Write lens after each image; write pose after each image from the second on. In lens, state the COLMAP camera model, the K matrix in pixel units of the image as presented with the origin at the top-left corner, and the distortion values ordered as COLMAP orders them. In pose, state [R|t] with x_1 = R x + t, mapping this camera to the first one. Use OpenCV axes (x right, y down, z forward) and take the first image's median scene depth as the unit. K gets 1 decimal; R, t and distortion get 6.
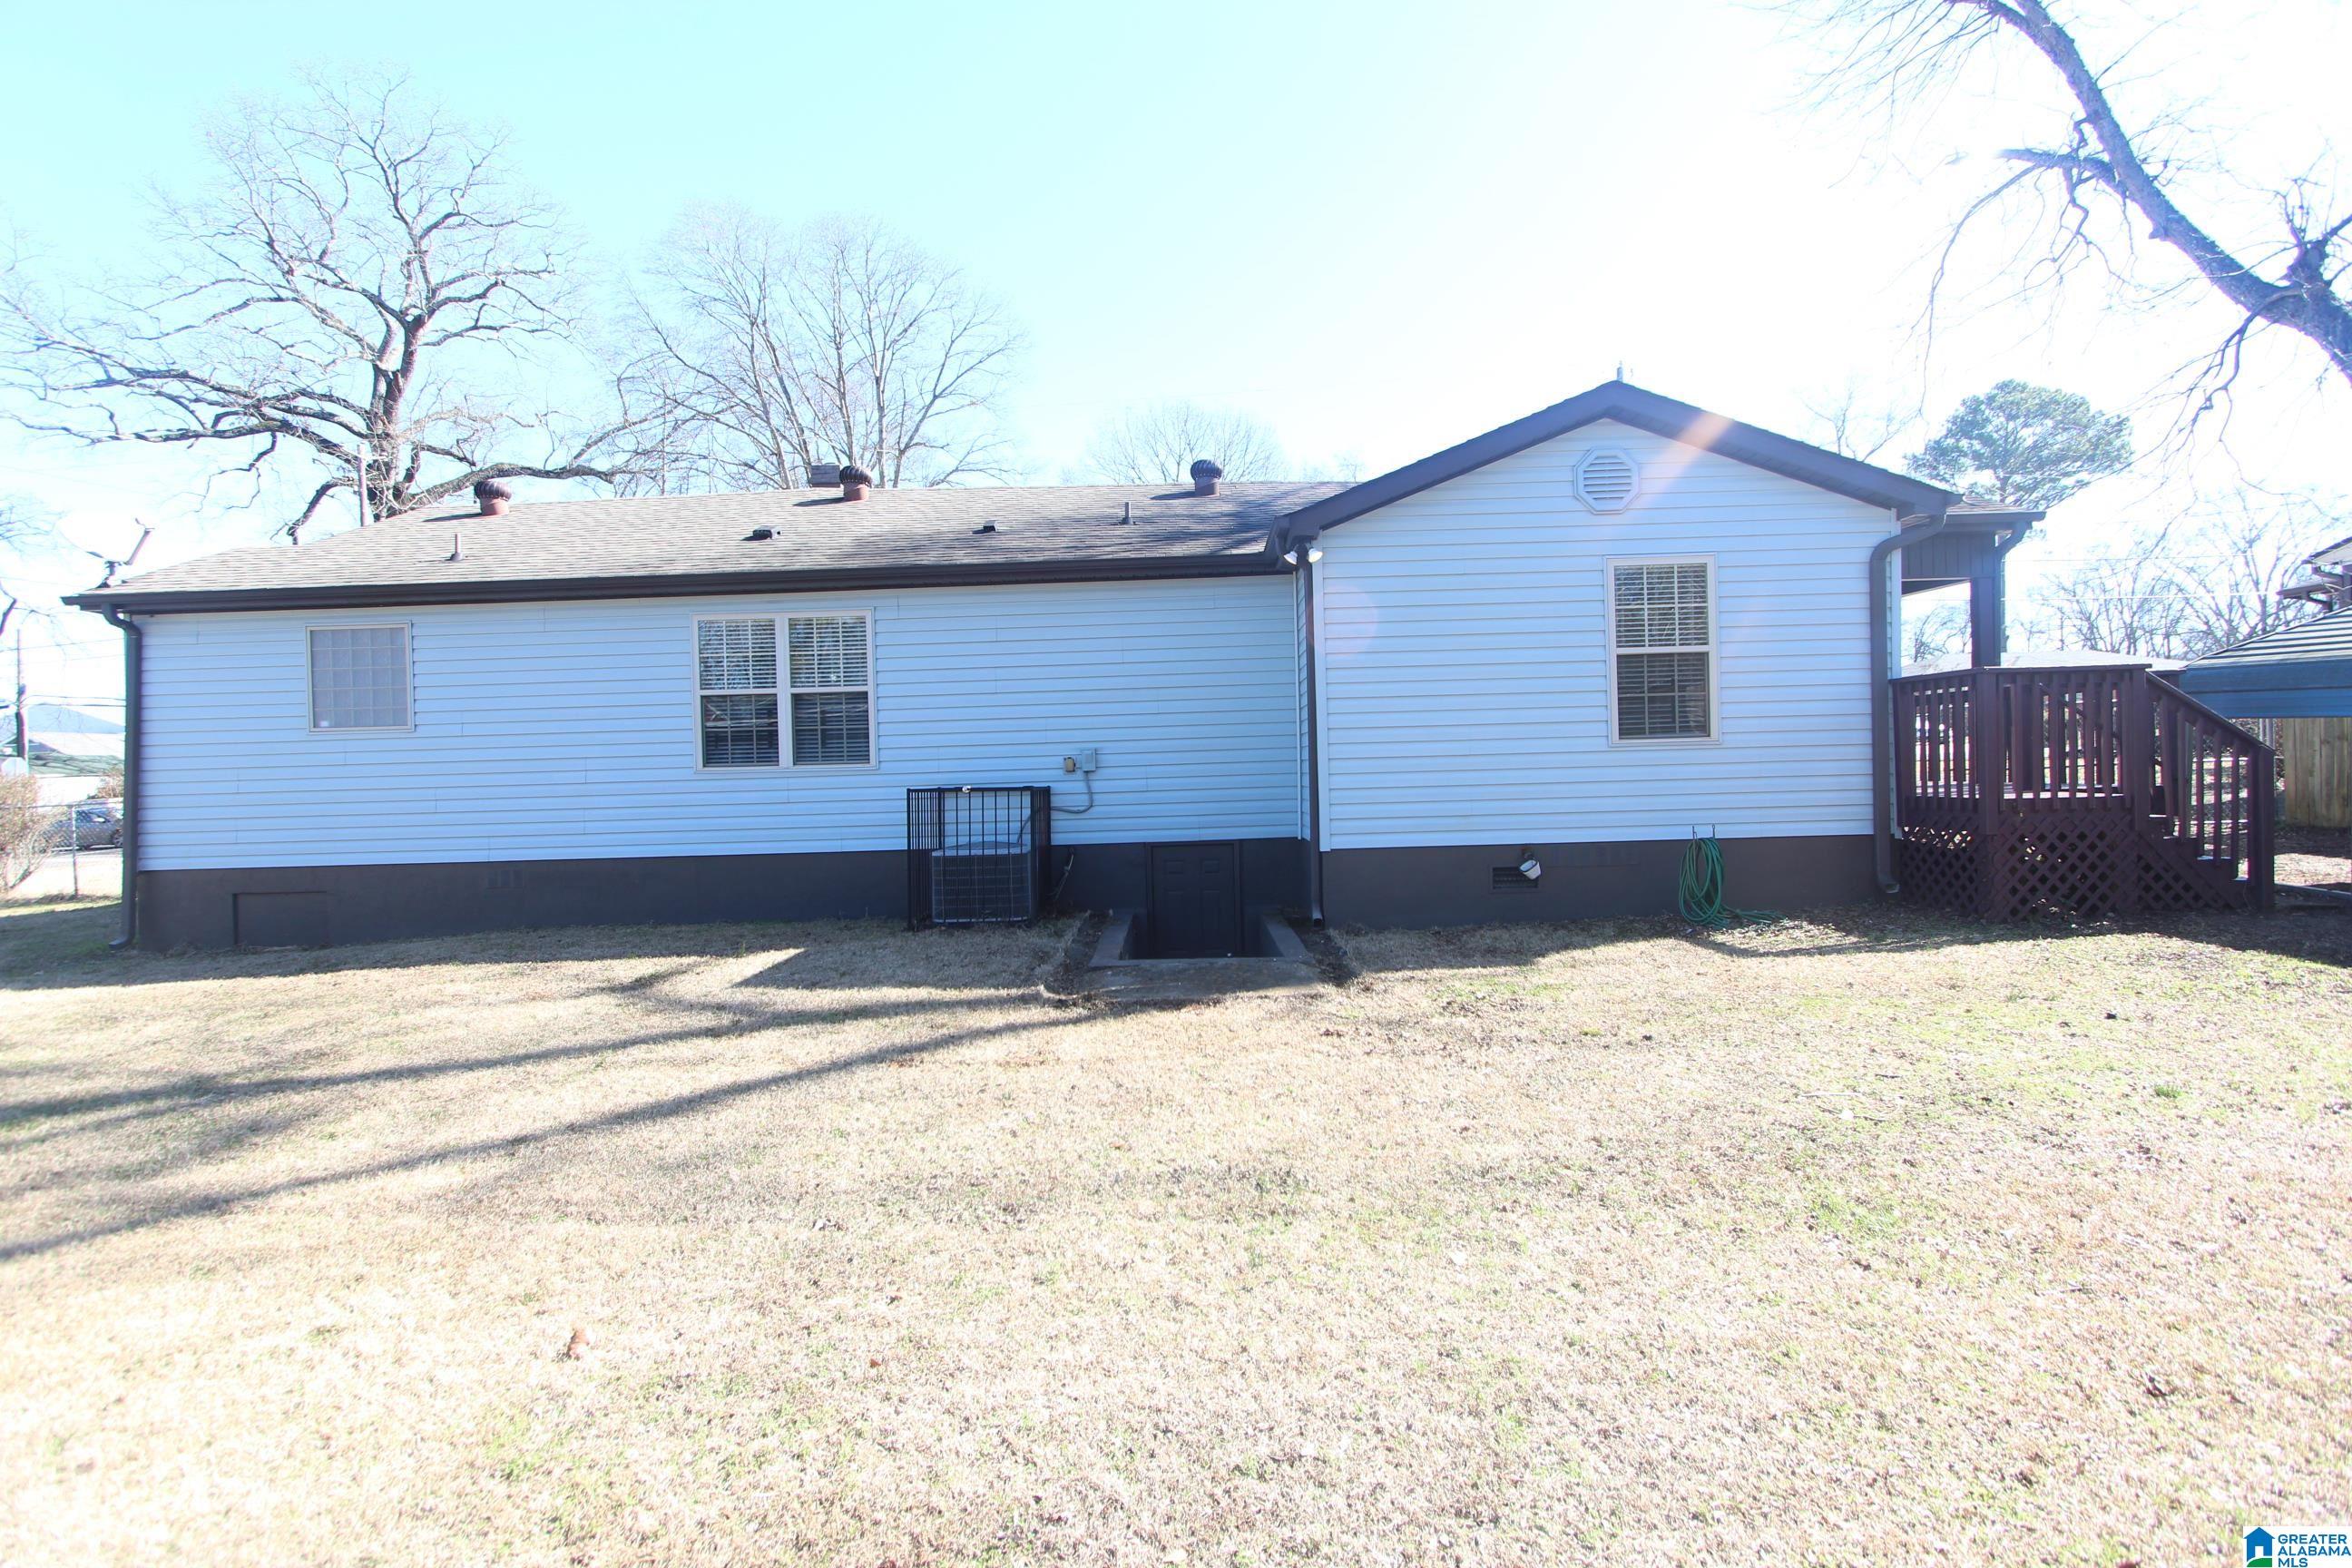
lens RADIAL K [[1079.4, 0, 1175.4], [0, 1079.4, 779.6], [0, 0, 1]] dist [-0.009170, 0.001661]
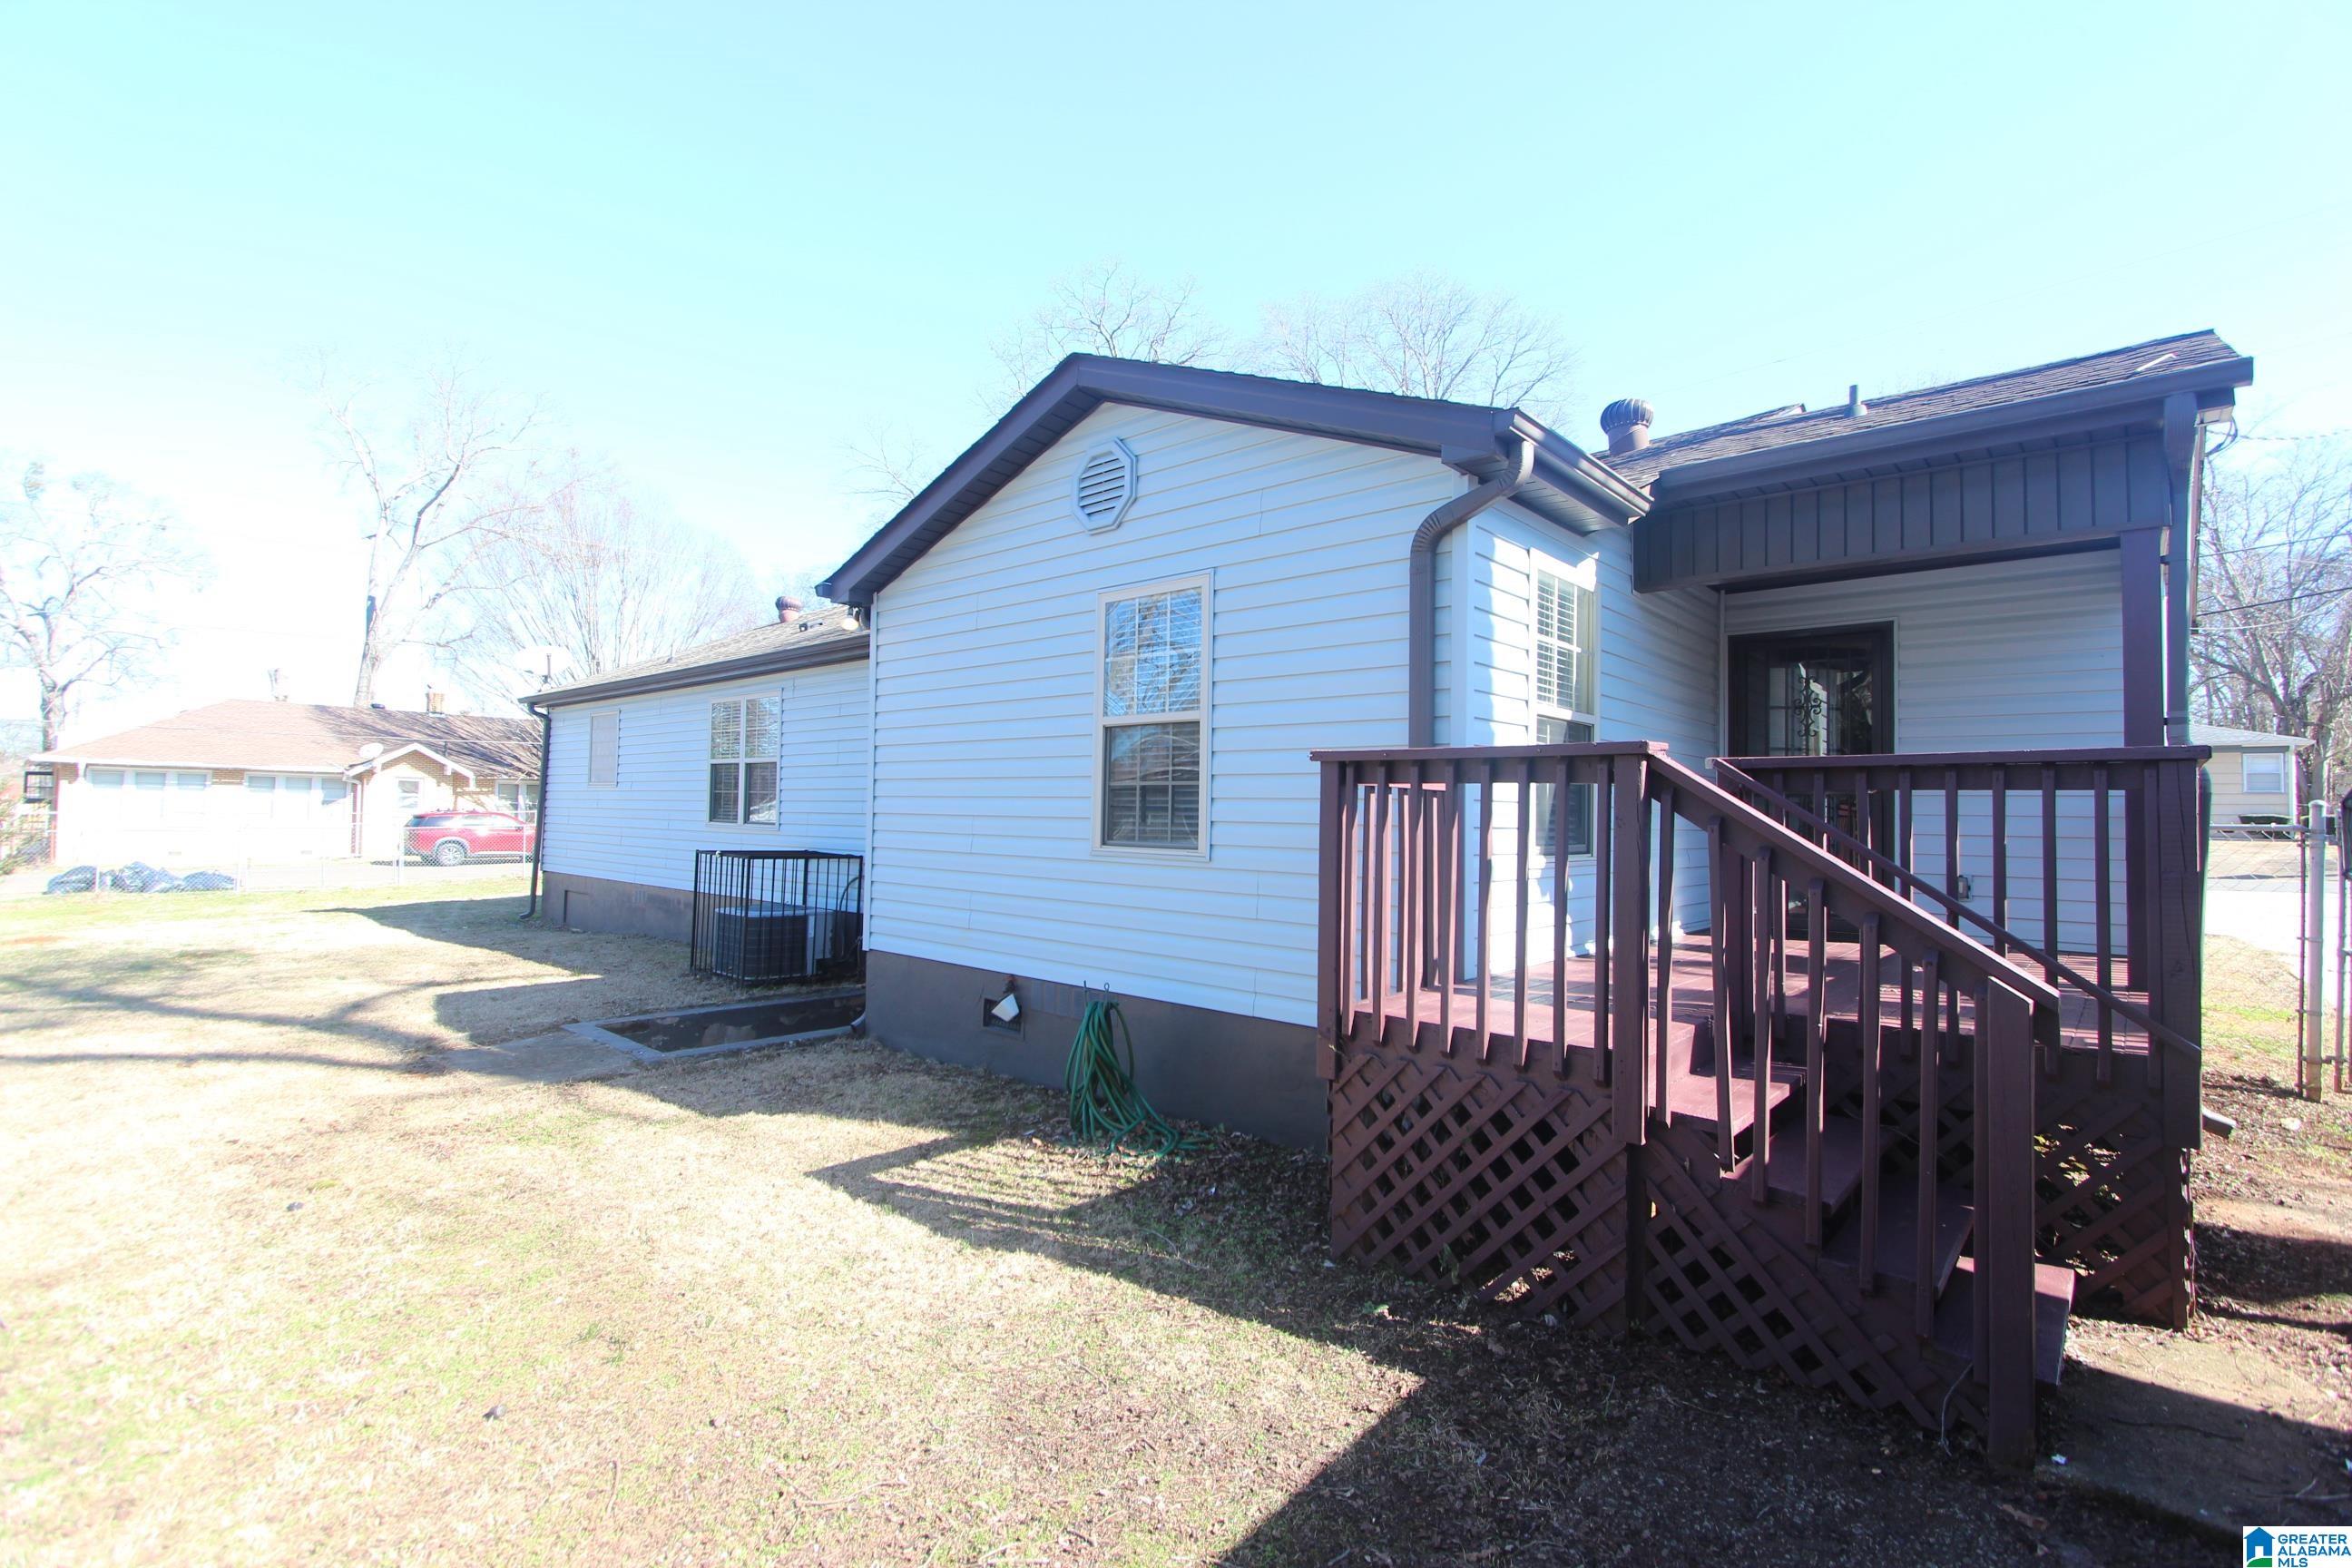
lens RADIAL K [[1079.4, 0, 1176.6], [0, 1079.4, 785.5], [0, 0, 1]] dist [-0.009170, 0.001661]
pose [[0.750450, 0.022309, -0.660550, 0.919169], [-0.043739, 0.998916, -0.015954, -0.067284], [0.659478, 0.040864, 0.750612, 0.494550]]
